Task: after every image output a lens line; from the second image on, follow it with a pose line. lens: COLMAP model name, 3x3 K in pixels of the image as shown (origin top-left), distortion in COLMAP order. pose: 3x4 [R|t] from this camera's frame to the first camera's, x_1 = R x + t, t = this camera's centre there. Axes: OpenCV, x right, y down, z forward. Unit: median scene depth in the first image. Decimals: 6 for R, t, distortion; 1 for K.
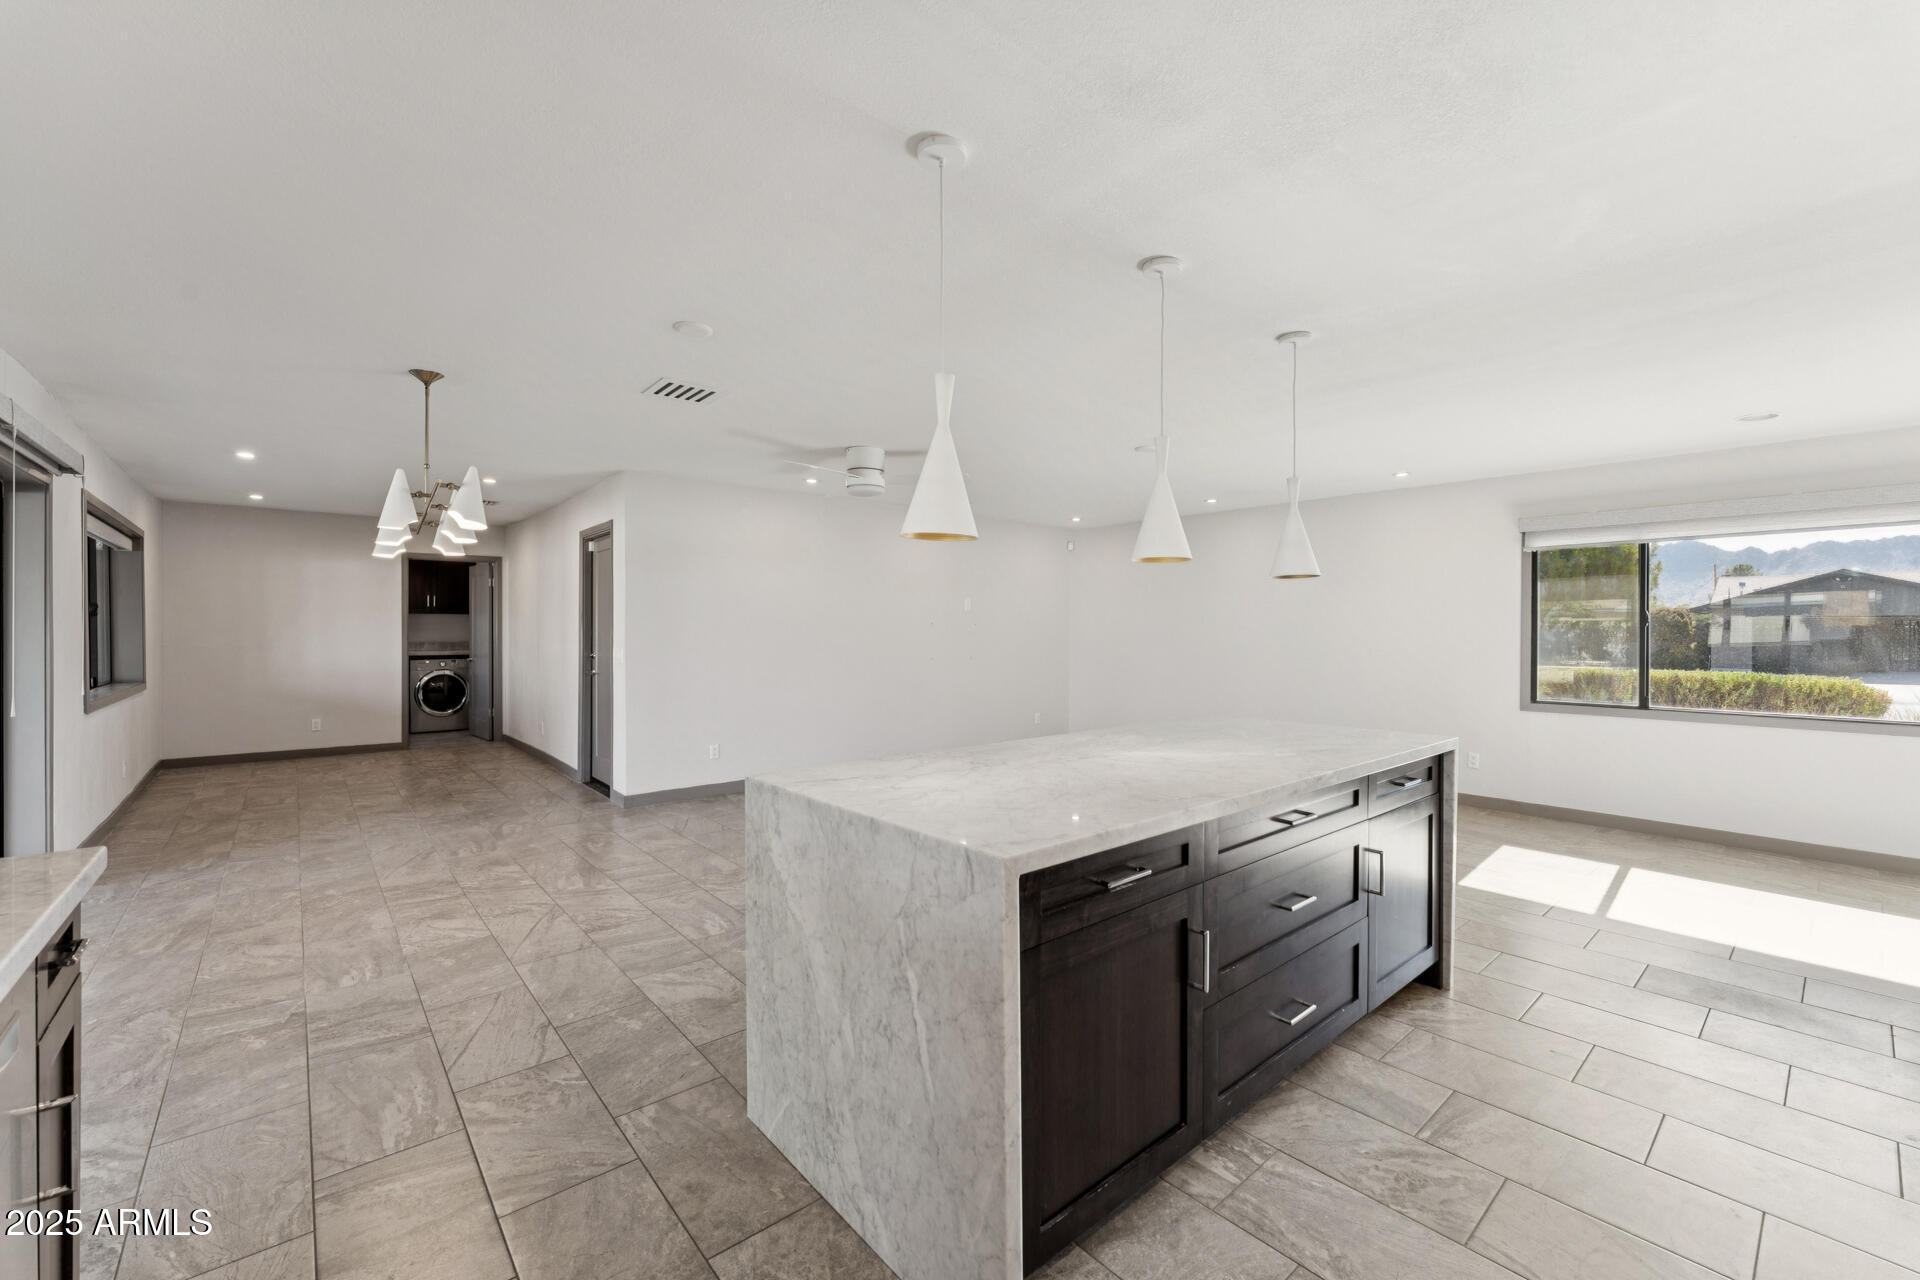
lens RADIAL K [[780.0, 0, 967.2], [0, 780.0, 629.5], [0, 0, 1]] dist [-0.002486, 0.000438]
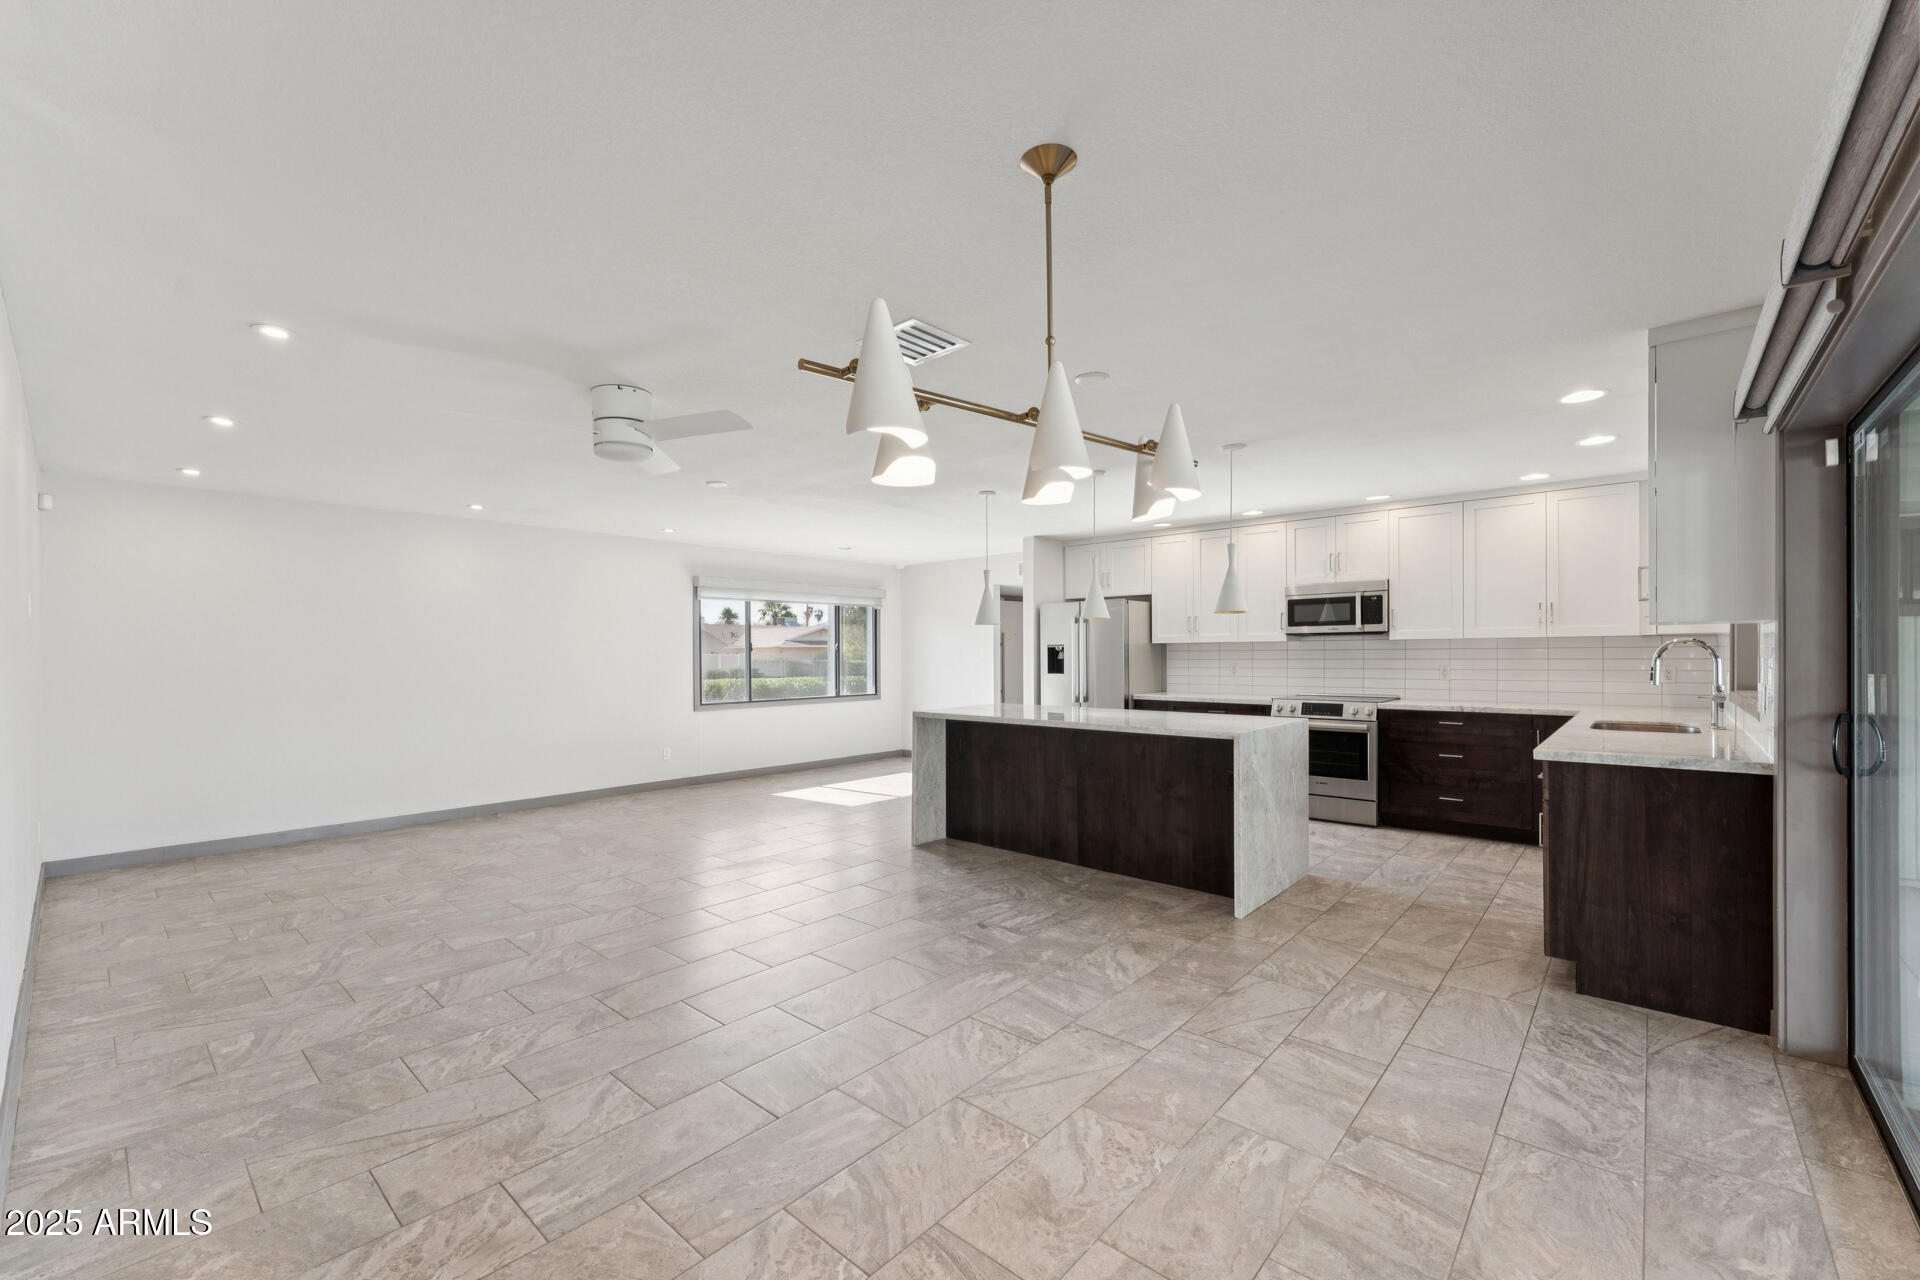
lens RADIAL K [[780.0, 0, 964.2], [0, 780.0, 650.6], [0, 0, 1]] dist [-0.002486, 0.000438]
pose [[-0.134091, 0.003075, 0.990964, -1.532839], [0.002569, 0.999993, -0.002755, -0.003039], [-0.990966, 0.002177, -0.134098, 1.439449]]
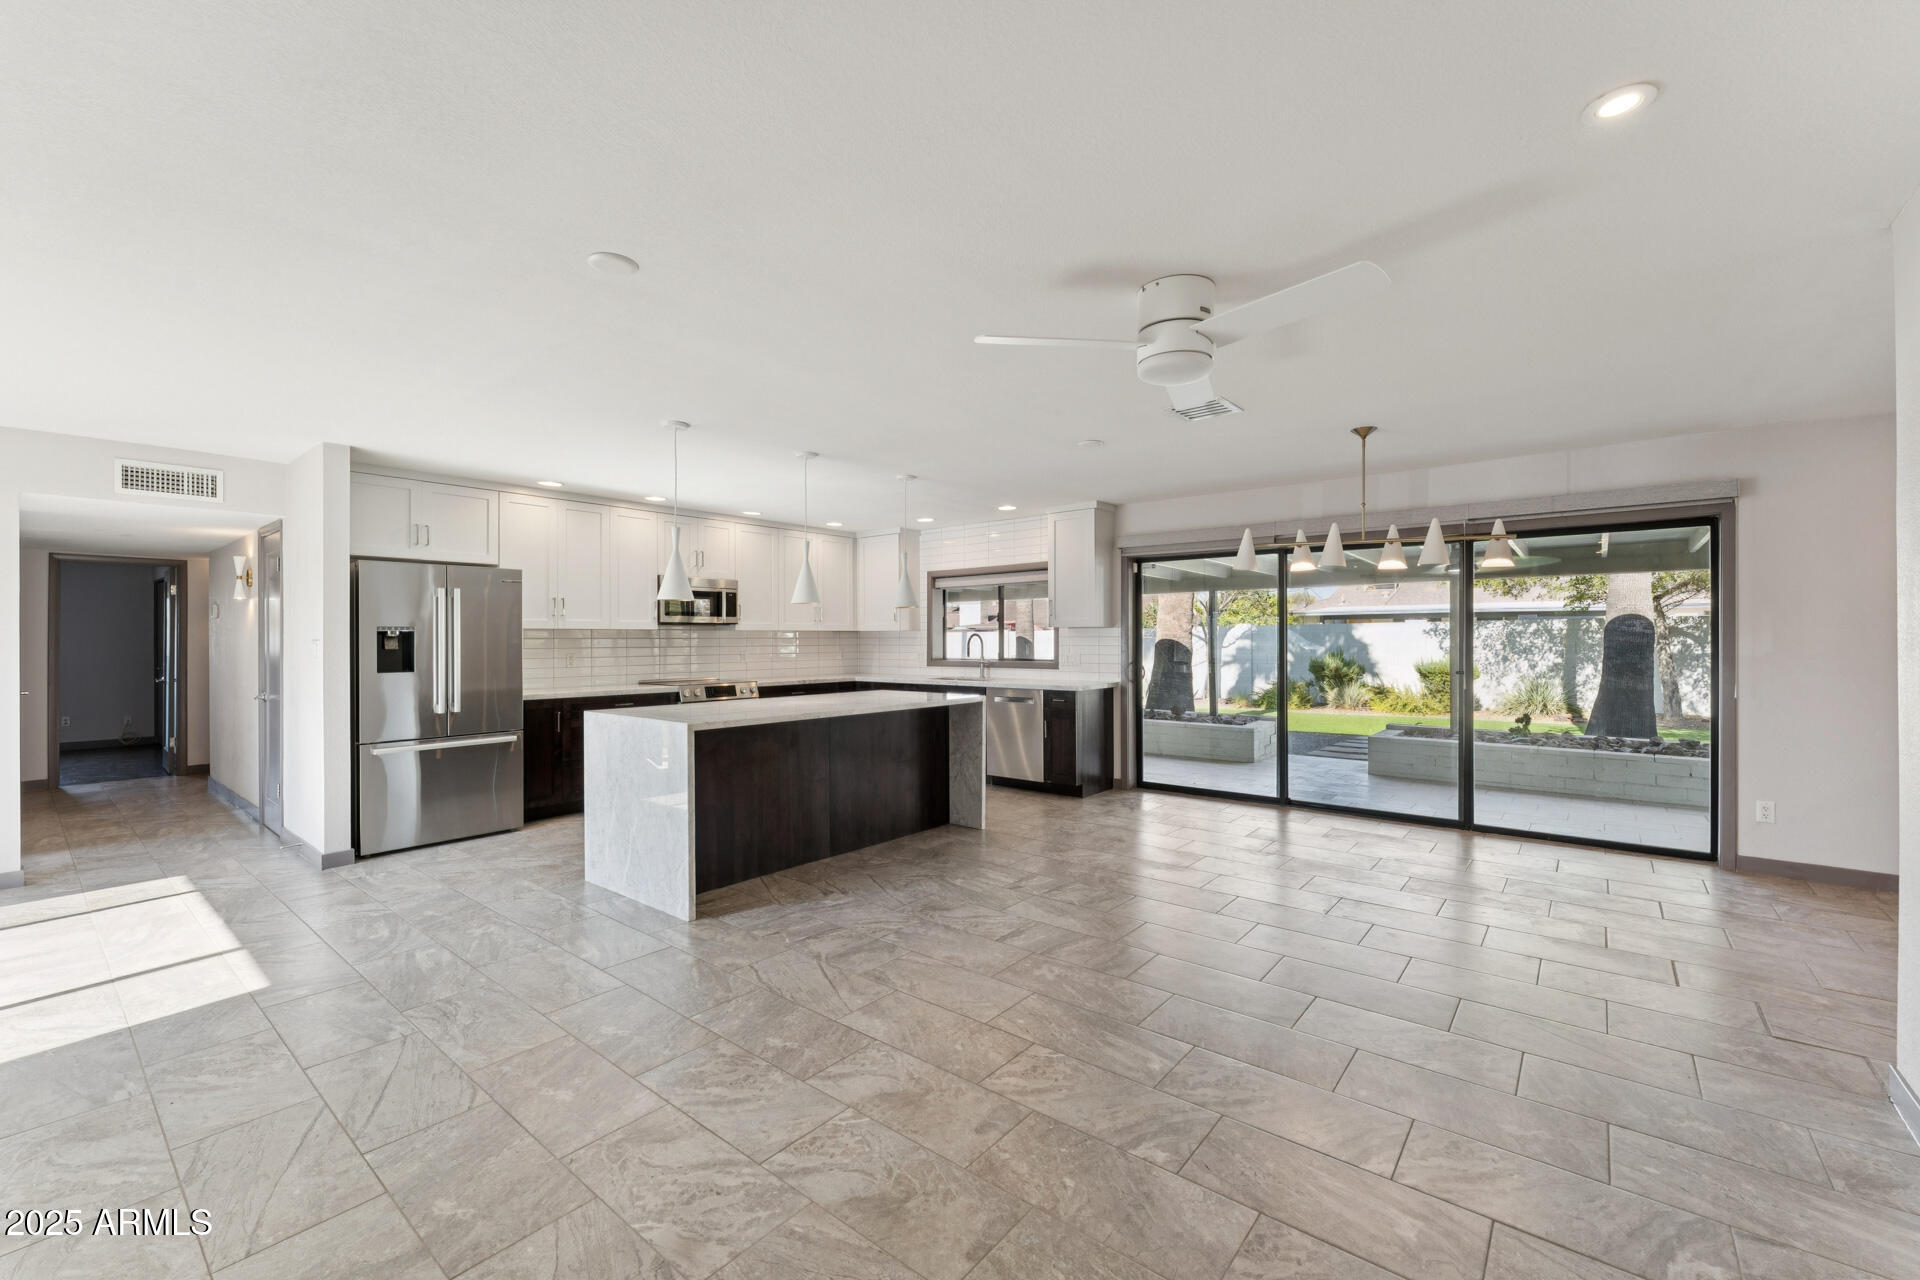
lens RADIAL K [[780.0, 0, 959.6], [0, 780.0, 635.6], [0, 0, 1]] dist [-0.002486, 0.000438]
pose [[-0.985386, 0.001965, -0.170327, 0.180030], [0.003466, 0.999958, -0.008512, 0.006422], [0.170303, -0.008977, -0.985351, 2.682329]]
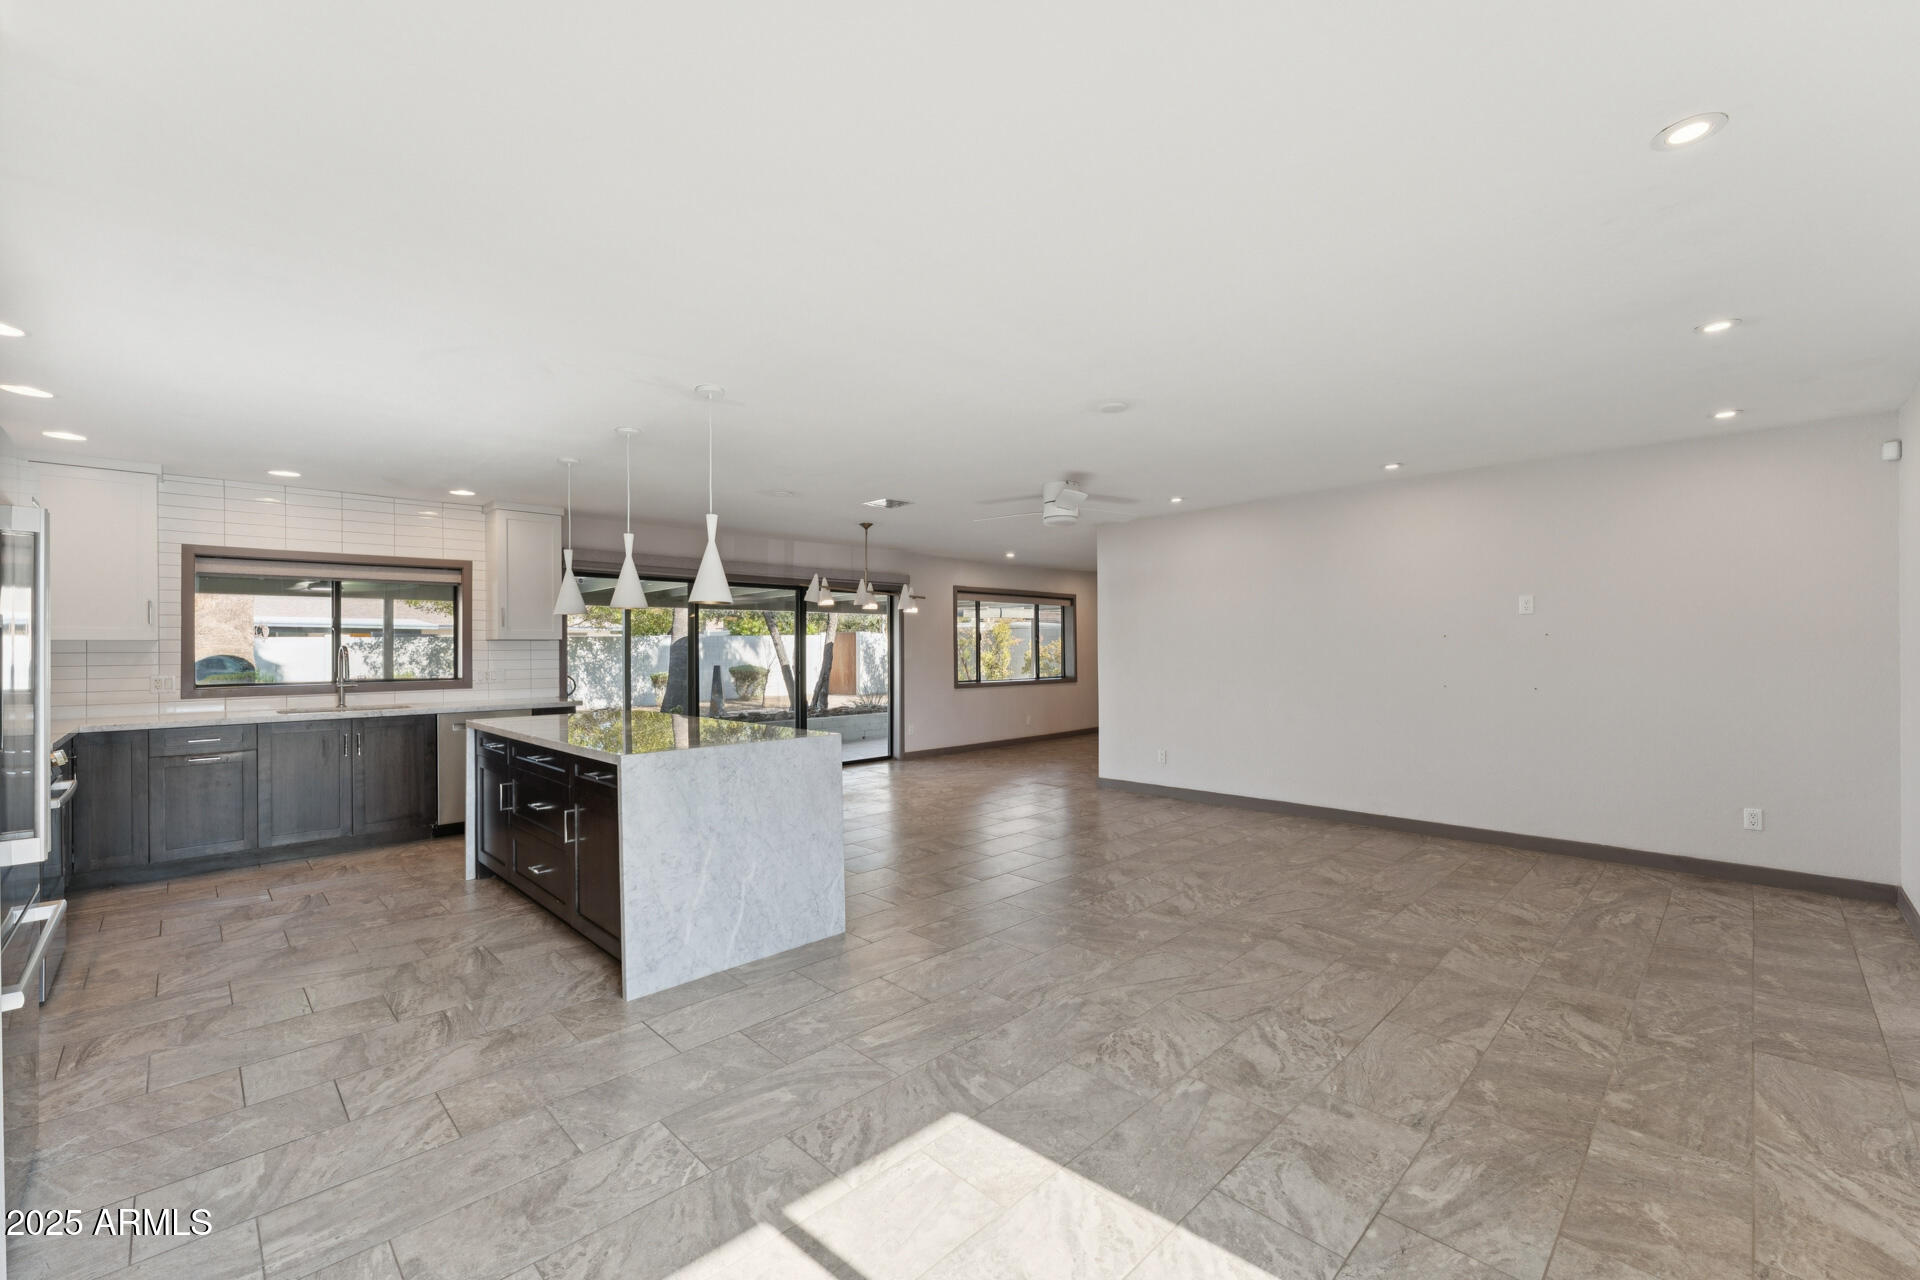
lens RADIAL K [[780.0, 0, 965.7], [0, 780.0, 644.6], [0, 0, 1]] dist [-0.002486, 0.000438]
pose [[0.065500, -0.007205, -0.997827, 1.732145], [0.009915, 0.999929, -0.006570, 0.002077], [0.997803, -0.009463, 0.065567, 1.430281]]
